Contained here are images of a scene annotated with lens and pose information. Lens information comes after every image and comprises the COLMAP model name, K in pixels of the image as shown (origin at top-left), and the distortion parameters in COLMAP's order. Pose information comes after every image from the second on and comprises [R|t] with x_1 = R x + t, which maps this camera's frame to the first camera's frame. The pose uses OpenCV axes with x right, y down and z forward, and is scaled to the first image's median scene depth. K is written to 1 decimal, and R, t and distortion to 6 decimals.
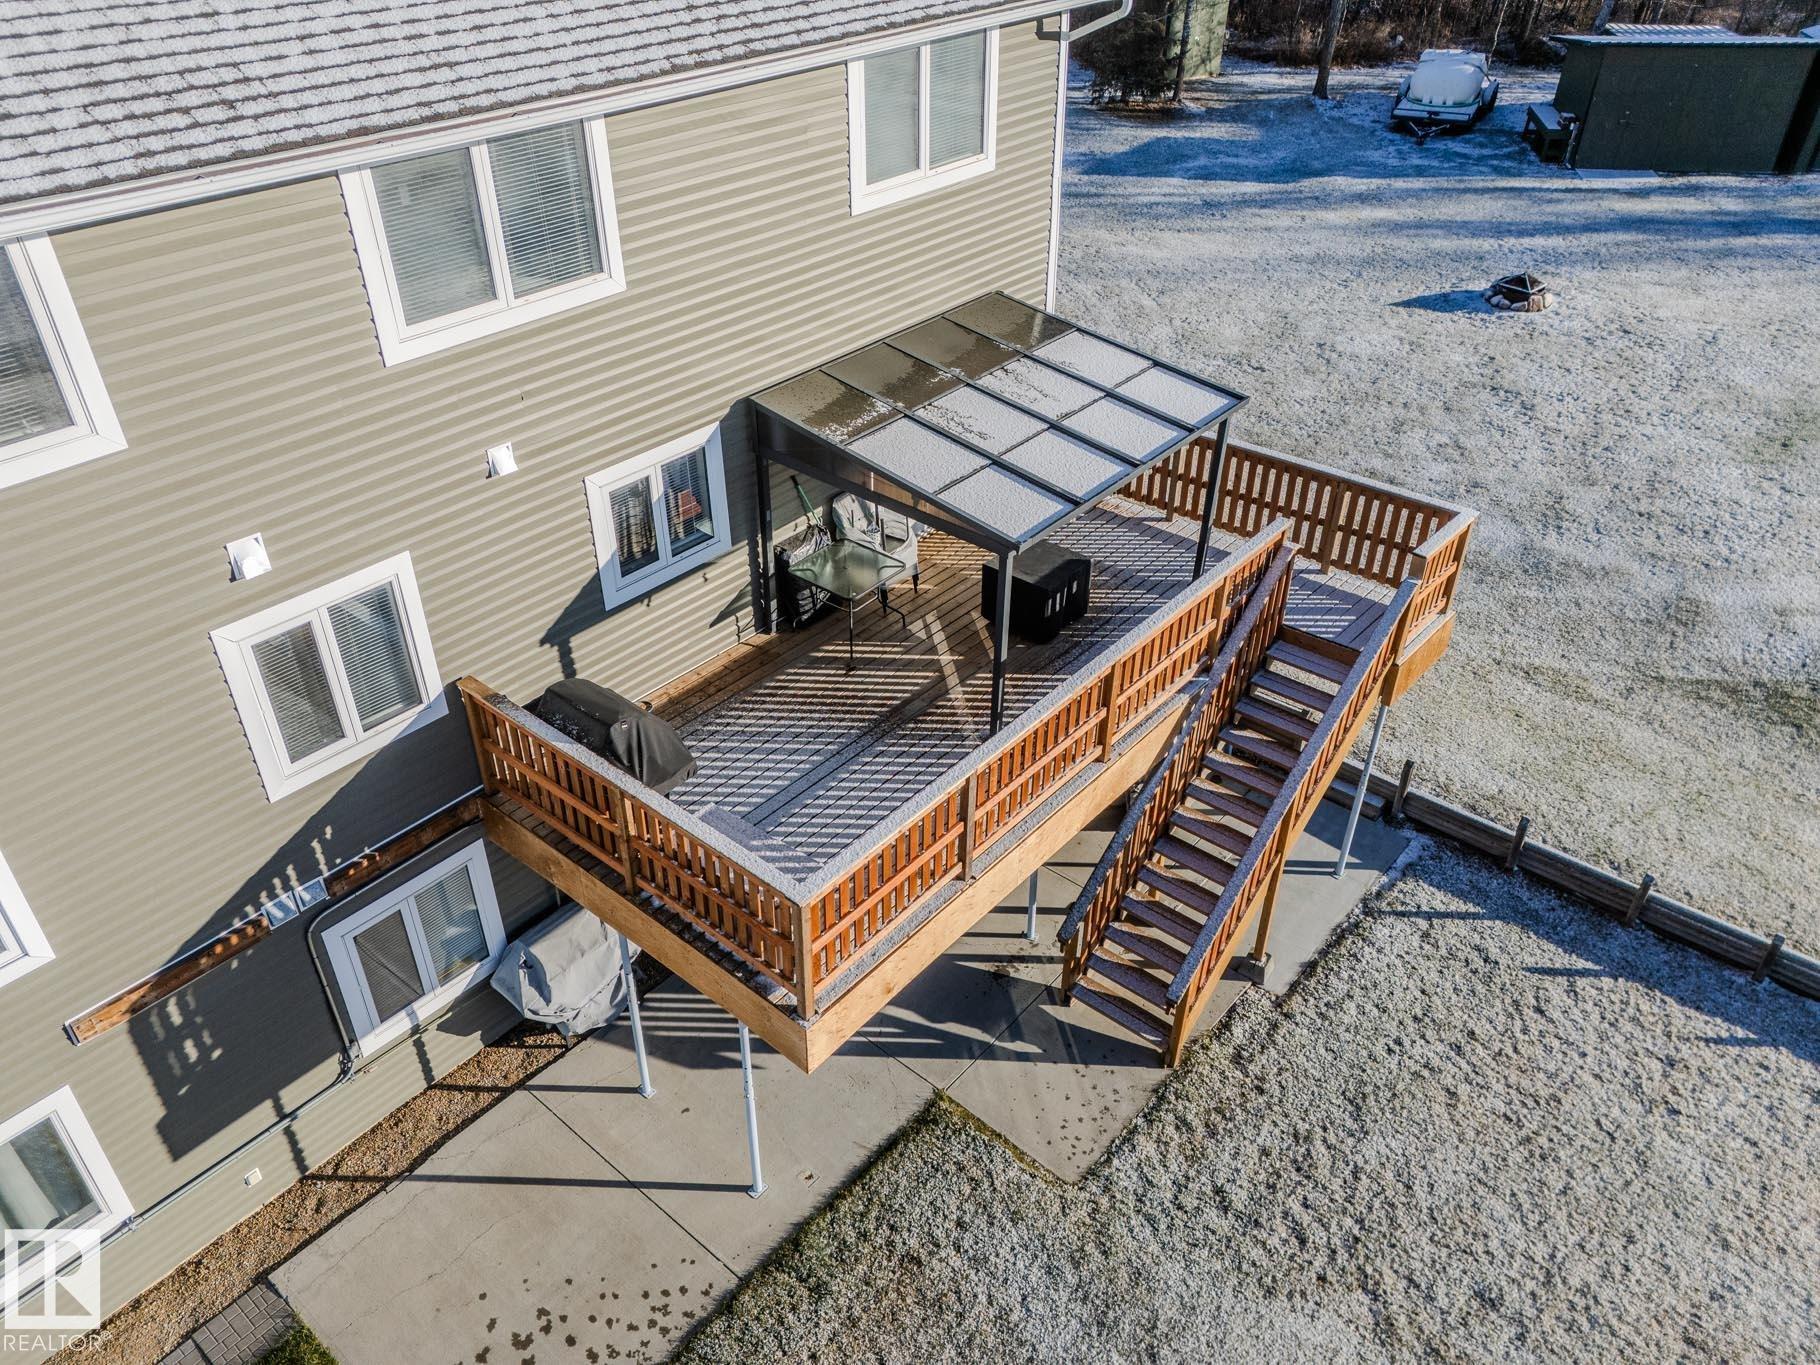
lens RADIAL K [[1334.6, 0, 908.7], [0, 1334.6, 679.6], [0, 0, 1]] dist [0.099659, -0.105448]
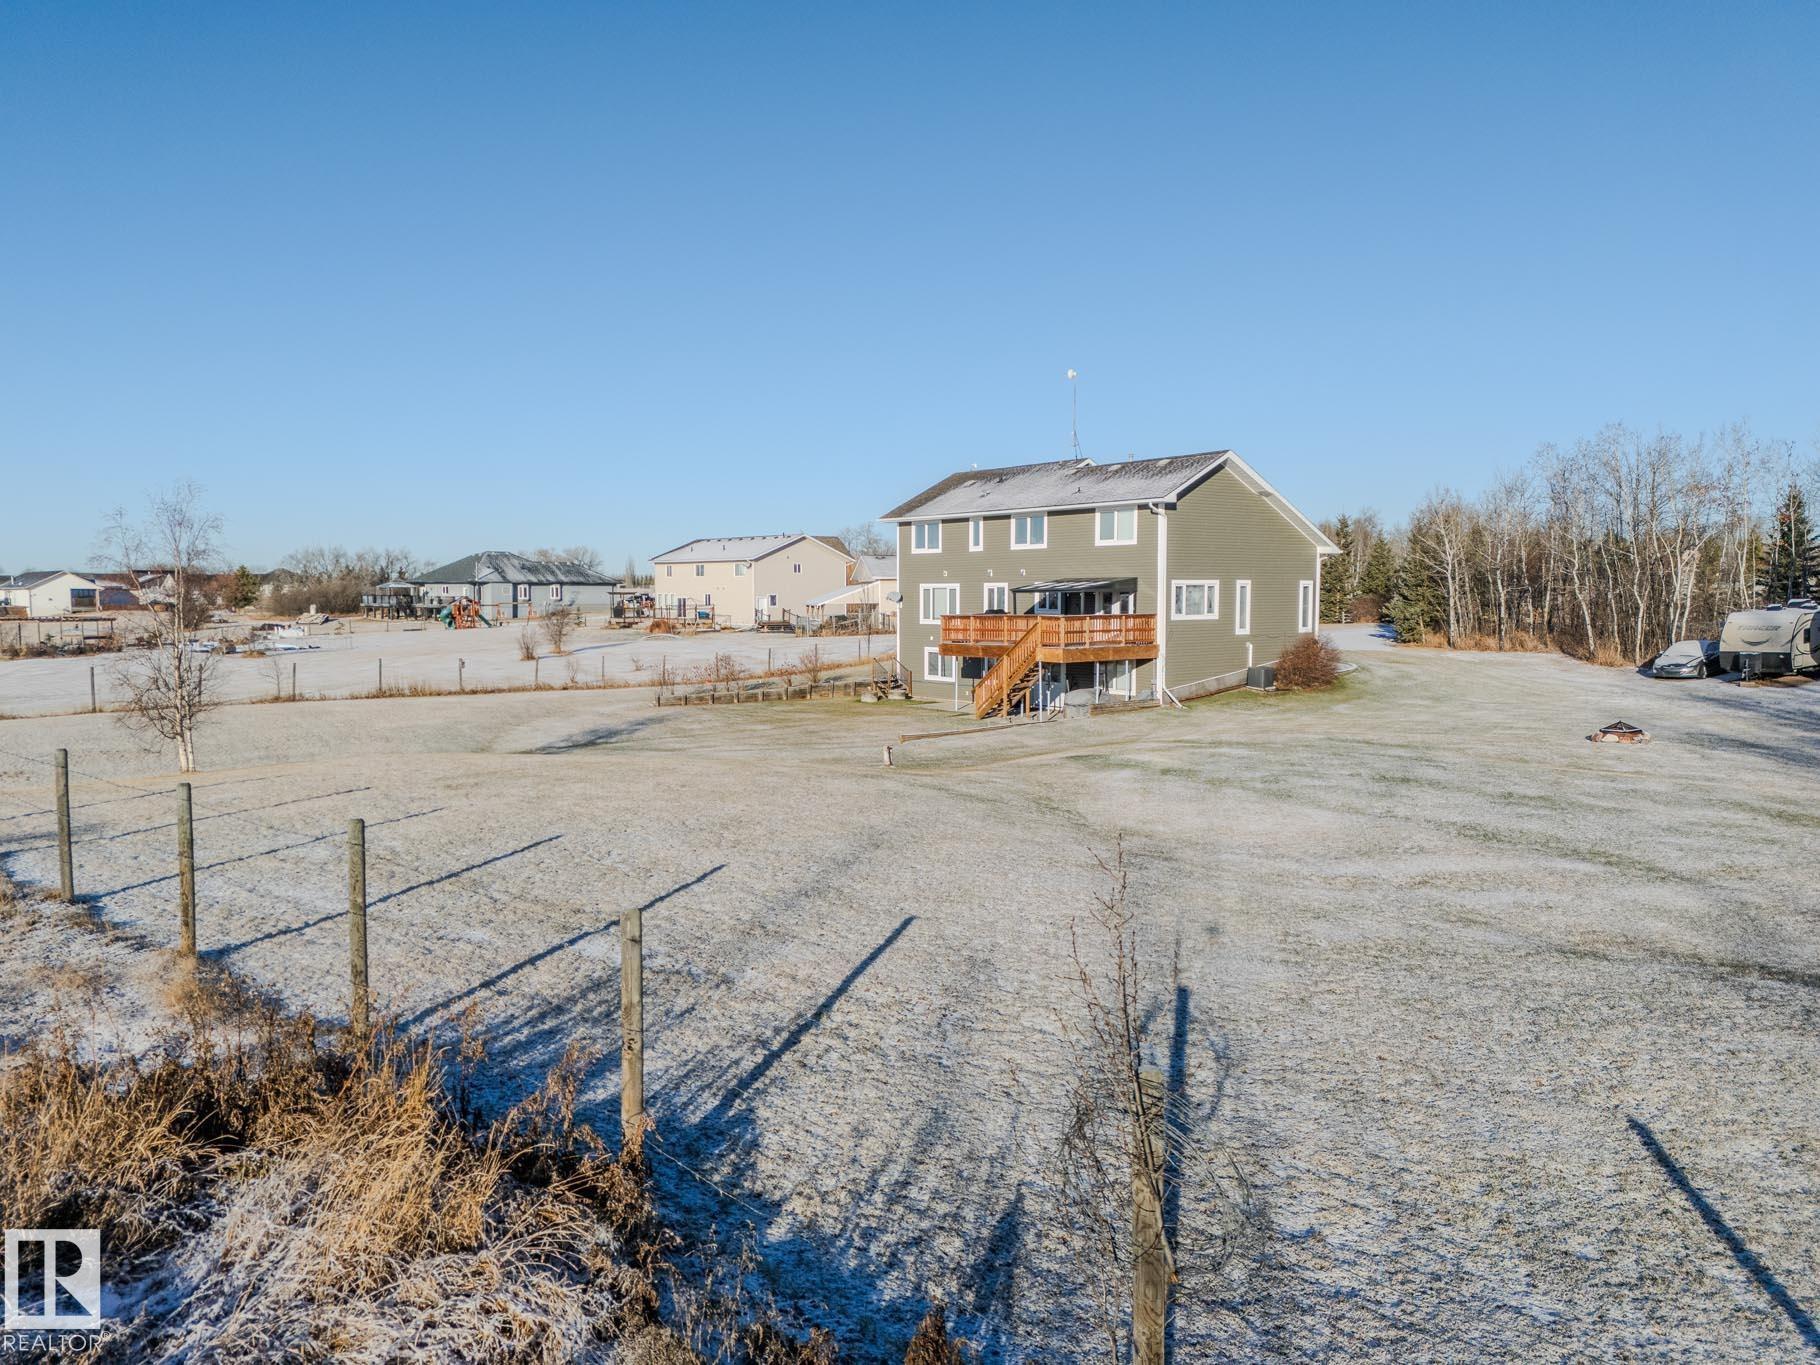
lens RADIAL K [[1326.5, 0, 912.2], [0, 1326.5, 673.8], [0, 0, 1]] dist [0.095405, -0.099537]
pose [[-0.167260, 0.056549, -0.984290, 3.846220], [-0.563832, 0.813495, 0.142549, -0.260393], [0.808775, 0.578817, -0.104181, 1.095677]]
